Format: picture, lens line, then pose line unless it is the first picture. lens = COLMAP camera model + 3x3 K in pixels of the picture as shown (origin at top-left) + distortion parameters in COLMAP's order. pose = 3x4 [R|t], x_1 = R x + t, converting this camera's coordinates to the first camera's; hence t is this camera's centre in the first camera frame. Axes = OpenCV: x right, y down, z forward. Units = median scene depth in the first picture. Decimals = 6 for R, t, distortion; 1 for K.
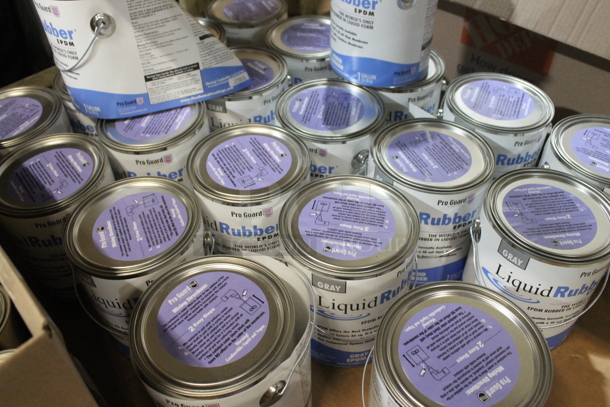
lens RADIAL K [[521.3, 0, 311.4], [0, 521.3, 200.7], [0, 0, 1]] dist [-0.162656, 0.141027]
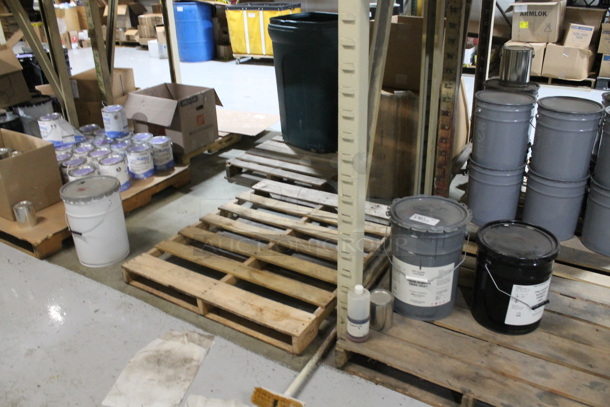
lens RADIAL K [[521.3, 0, 311.4], [0, 521.3, 200.7], [0, 0, 1]] dist [-0.162656, 0.141027]
pose [[0.976531, -0.099755, 0.190880, 0.992899], [0.155342, 0.940111, -0.303413, 2.111372], [-0.149182, 0.325945, 0.933544, -3.560759]]
